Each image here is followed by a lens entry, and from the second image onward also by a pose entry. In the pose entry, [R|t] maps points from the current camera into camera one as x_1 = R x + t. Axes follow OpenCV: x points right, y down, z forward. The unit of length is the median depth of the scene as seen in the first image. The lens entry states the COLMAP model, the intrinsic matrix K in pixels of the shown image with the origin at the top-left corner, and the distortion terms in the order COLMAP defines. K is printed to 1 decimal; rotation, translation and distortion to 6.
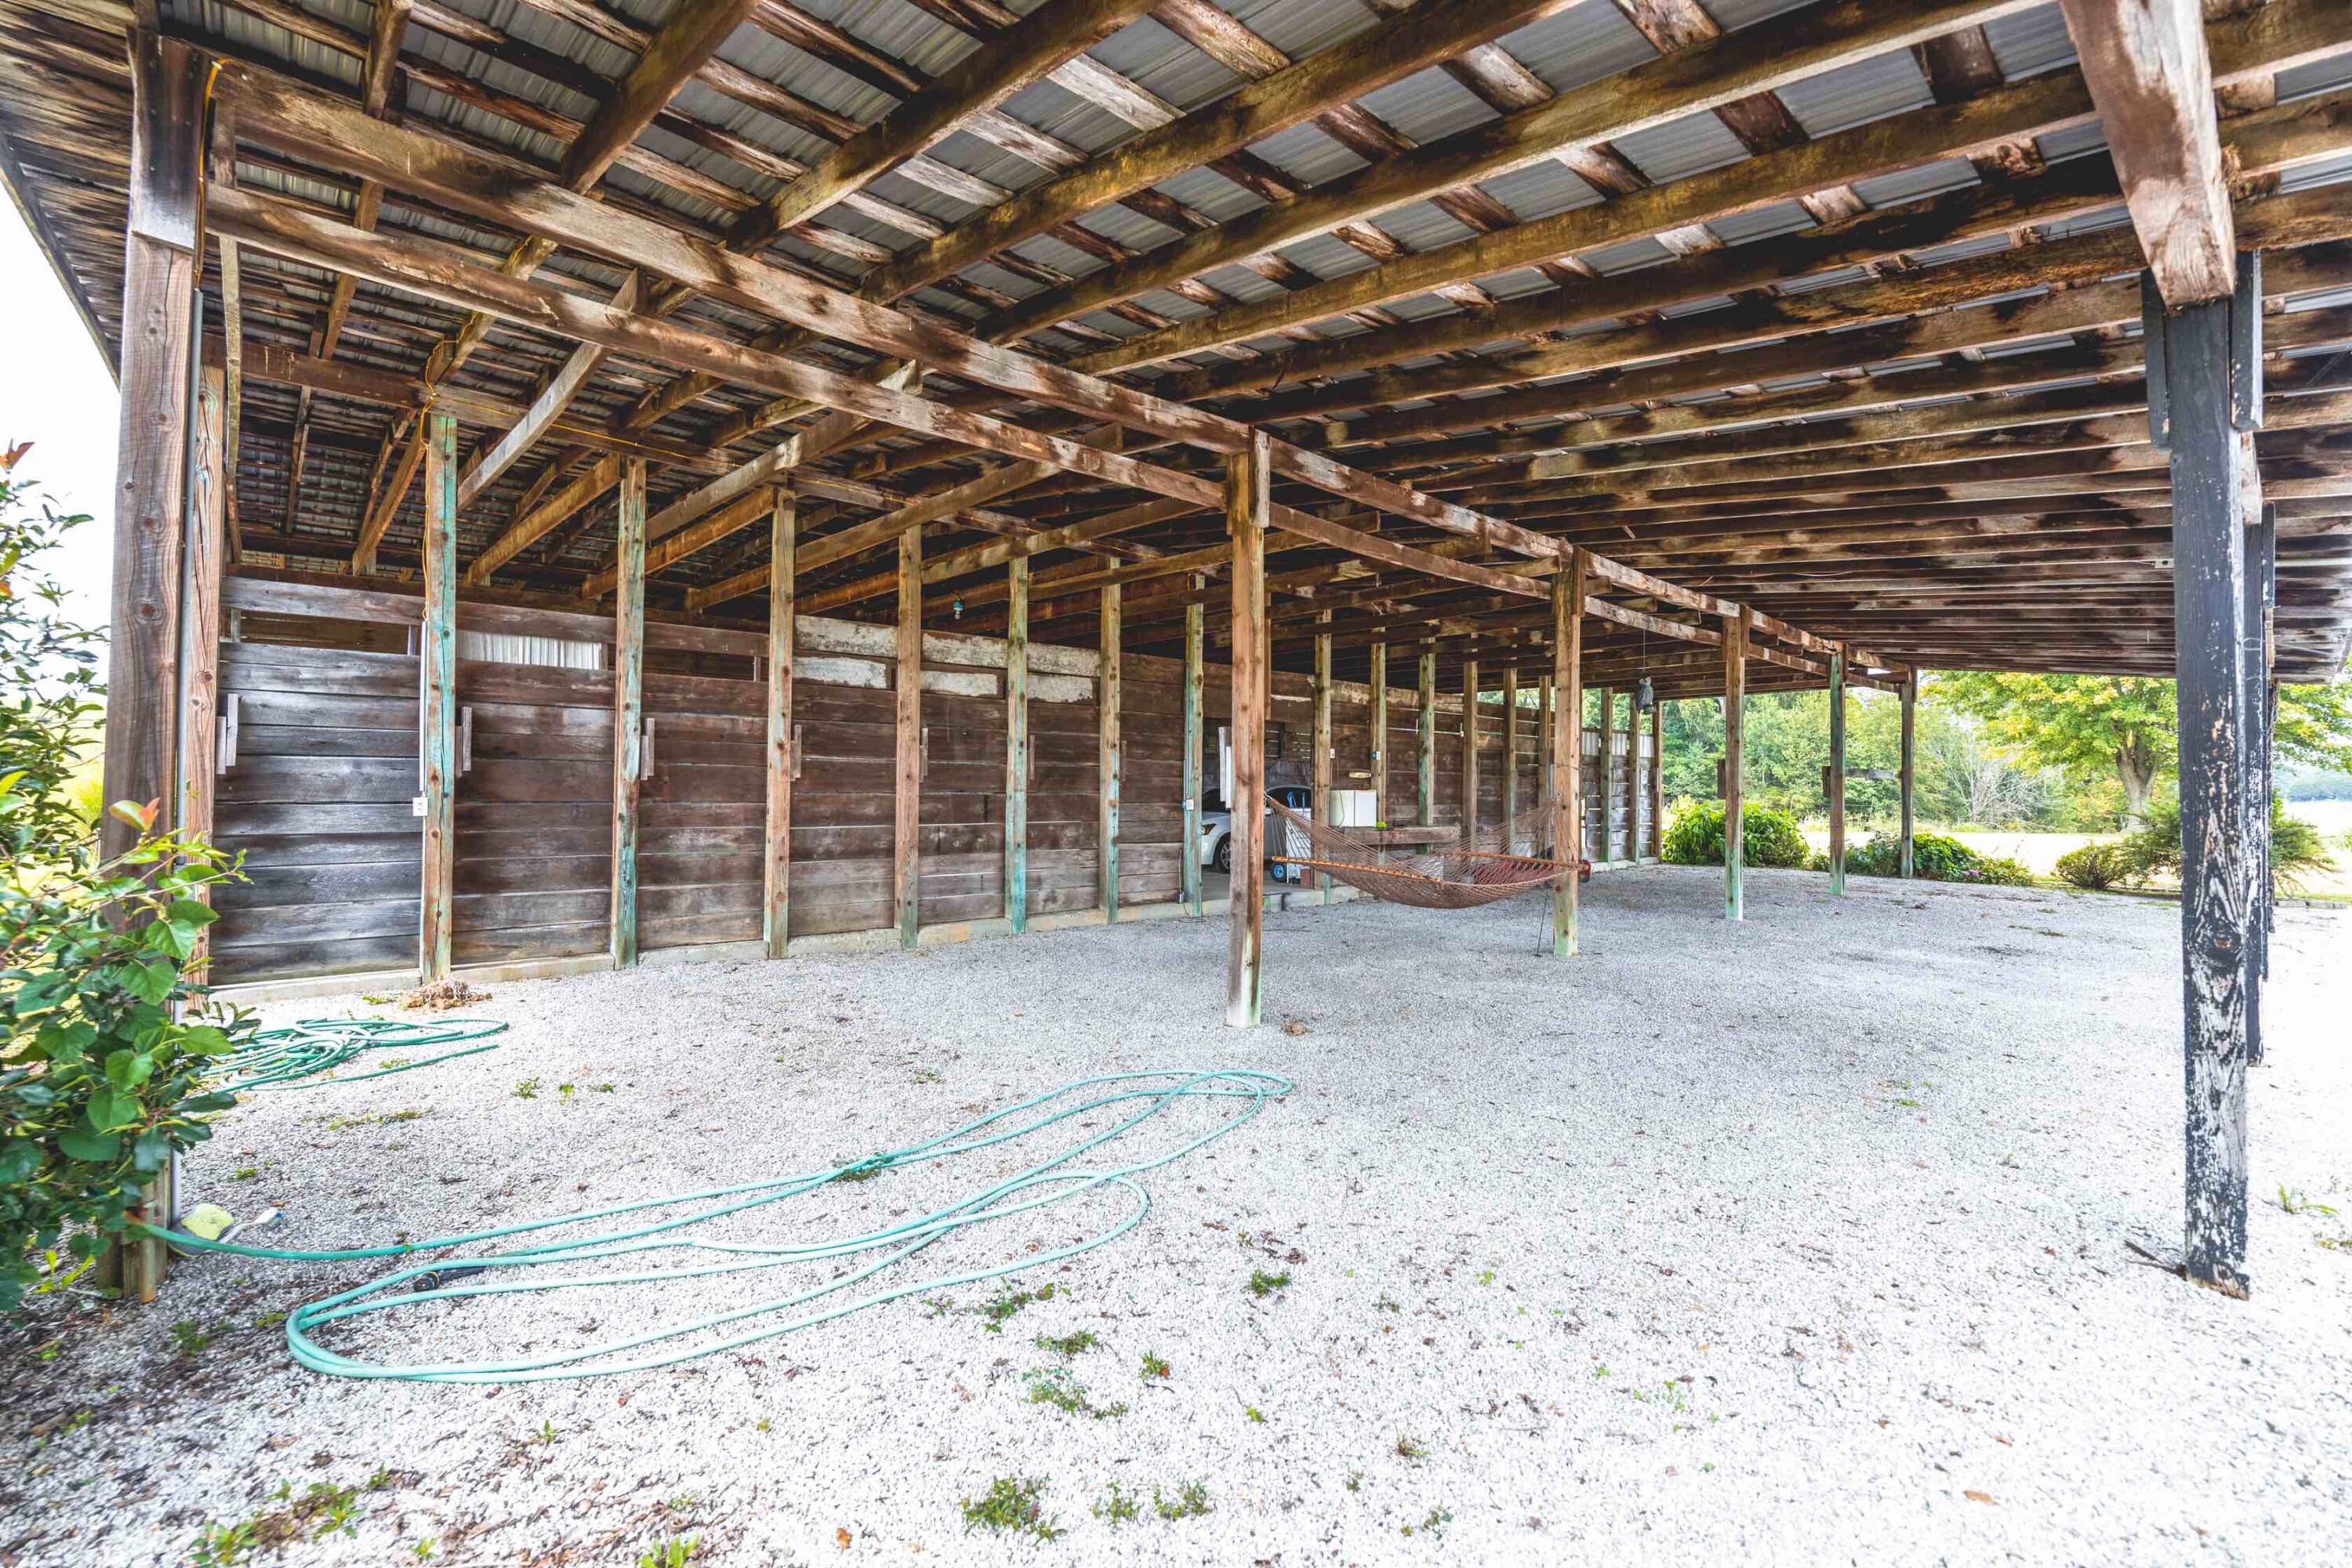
lens RADIAL K [[1003.4, 0, 1176.0], [0, 1003.4, 784.0], [0, 0, 1]] dist [0.000429, 0.000018]
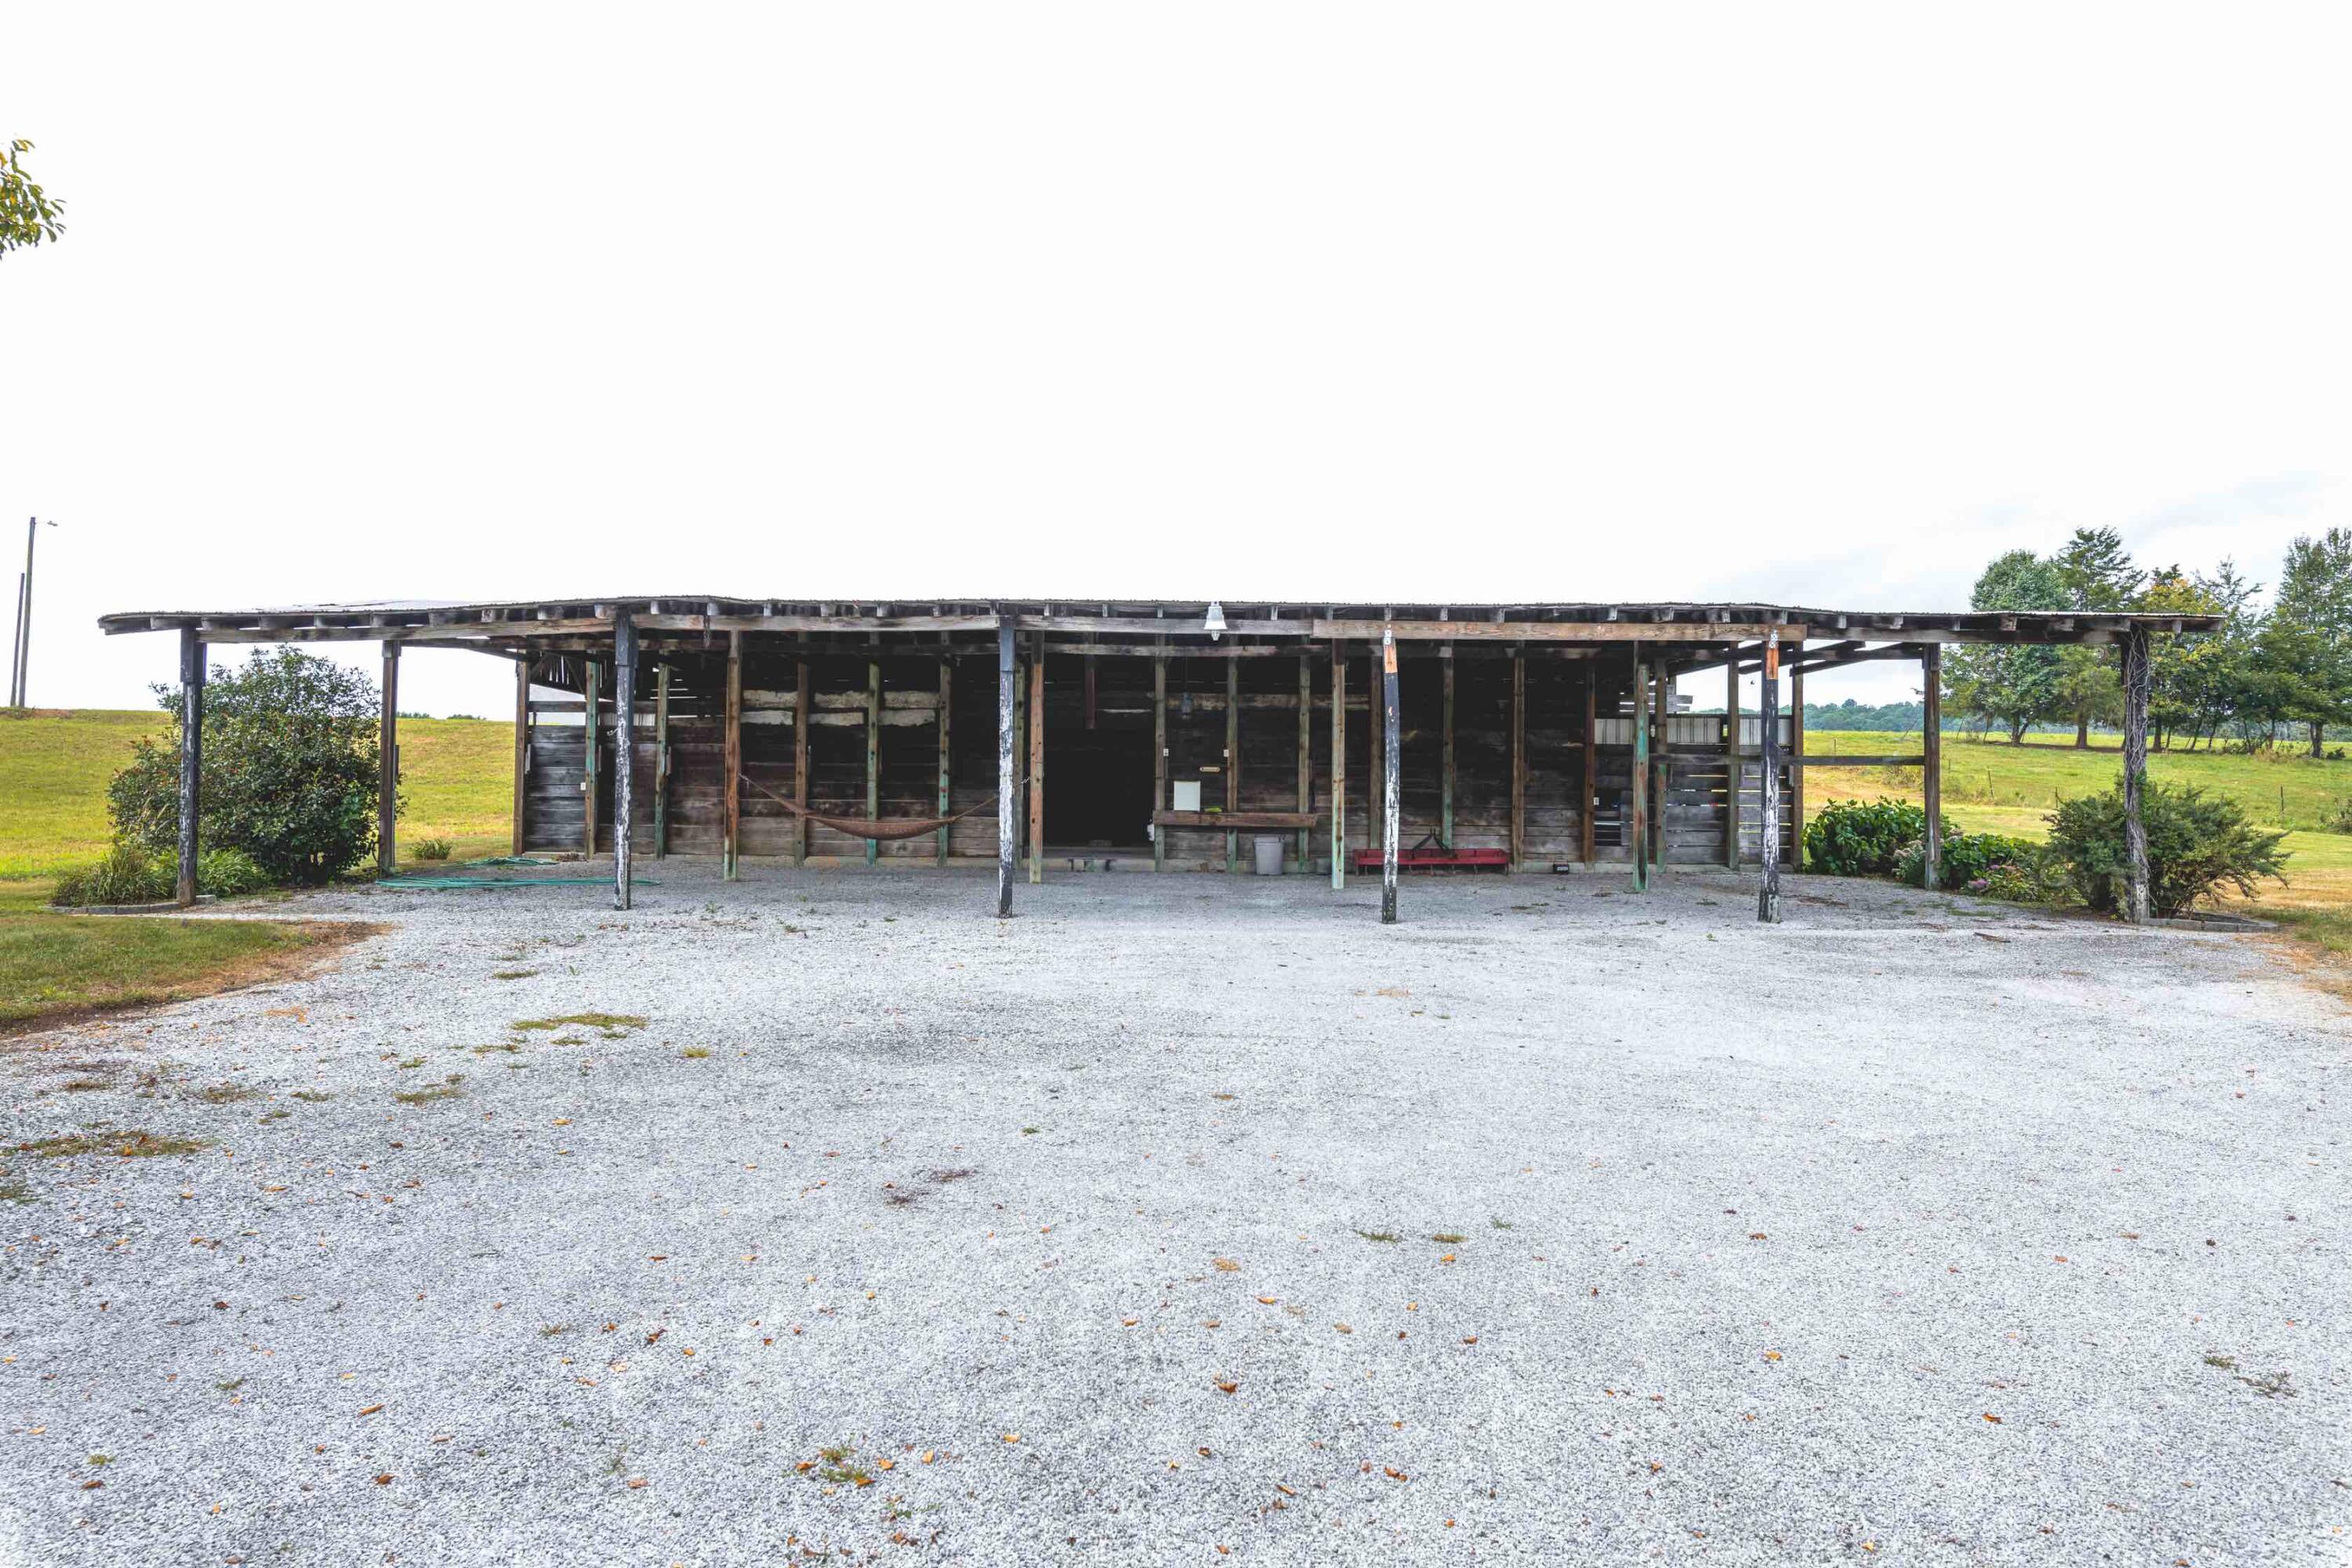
lens RADIAL K [[1414.3, 0, 1176.0], [0, 1414.3, 784.0], [0, 0, 1]] dist [0.004941, 0.000597]
pose [[0.741406, -0.006362, -0.671027, 1.798076], [0.000799, 0.999963, -0.008598, 0.032543], [0.671056, 0.005838, 0.741383, -0.407332]]
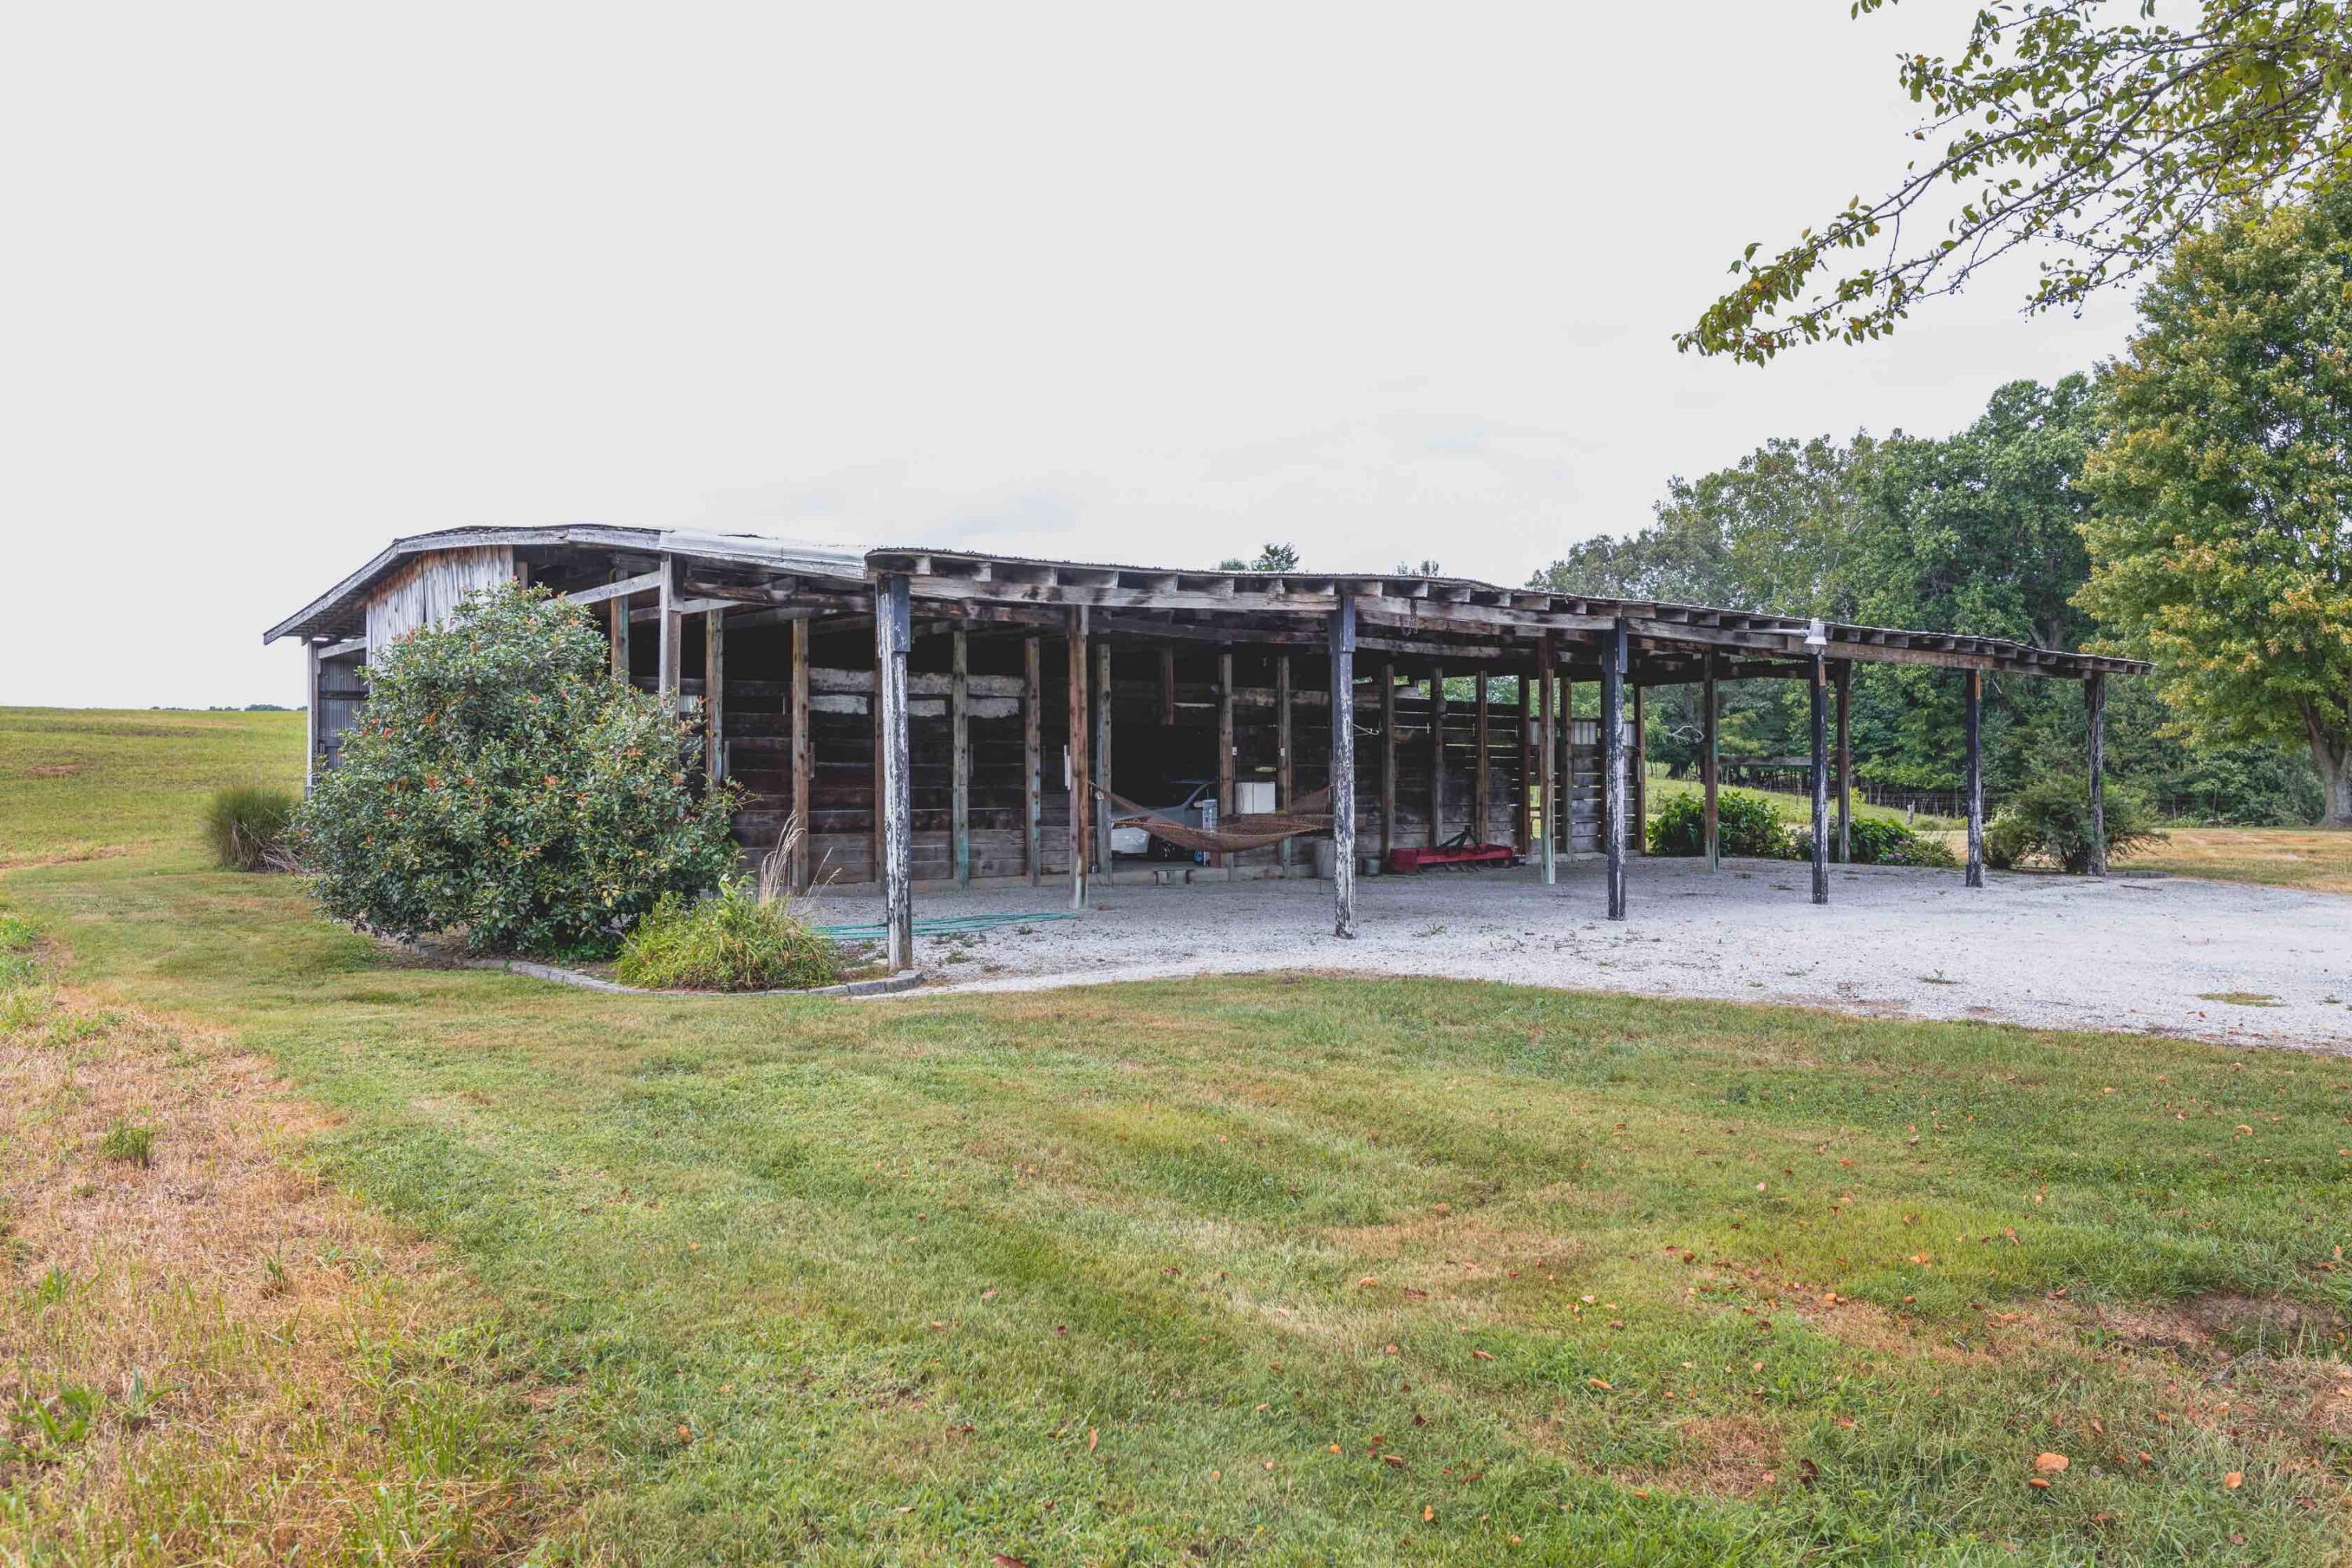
lens RADIAL K [[1667.8, 0, 1176.0], [0, 1667.8, 784.0], [0, 0, 1]] dist [-0.001702, -0.000614]
pose [[0.998606, -0.015084, -0.050587, 0.245543], [0.014972, 0.999885, -0.002579, 0.015335], [0.050620, 0.001818, 0.998716, -1.234847]]
